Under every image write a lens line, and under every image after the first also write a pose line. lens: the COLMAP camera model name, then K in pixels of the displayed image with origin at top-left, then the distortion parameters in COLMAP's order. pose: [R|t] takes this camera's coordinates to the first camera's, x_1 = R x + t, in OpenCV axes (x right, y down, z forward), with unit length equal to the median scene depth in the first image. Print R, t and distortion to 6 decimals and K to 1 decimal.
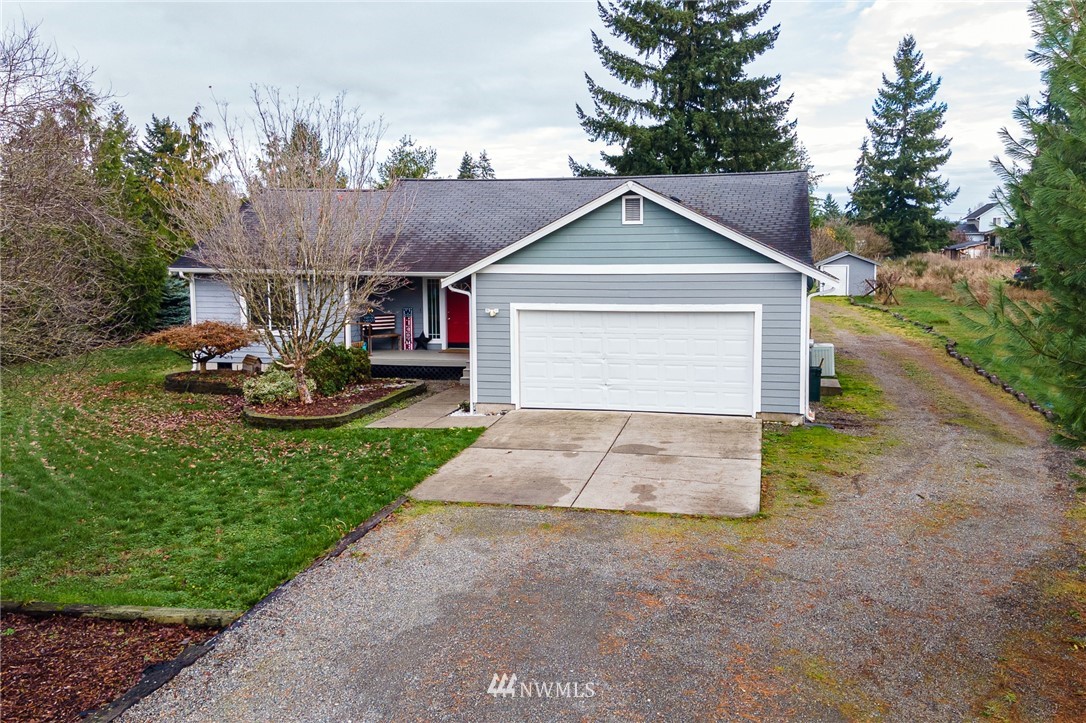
lens RADIAL K [[923.7, 0, 554.5], [0, 923.7, 357.2], [0, 0, 1]] dist [0.155609, -0.026313]
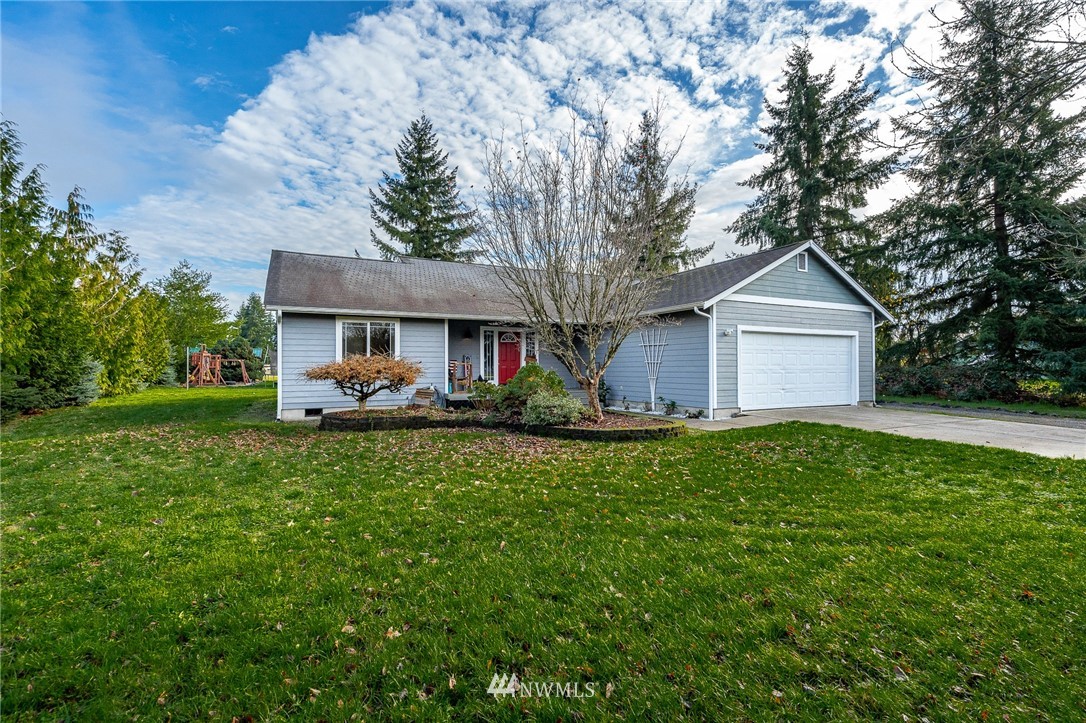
lens RADIAL K [[506.2, 0, 542.5], [0, 506.2, 358.2], [0, 0, 1]] dist [-0.002891, -0.000590]
pose [[0.795733, 0.015092, 0.605459, -0.669080], [0.070227, 0.990647, -0.116991, 0.047216], [-0.601562, 0.135614, 0.787231, 0.626878]]
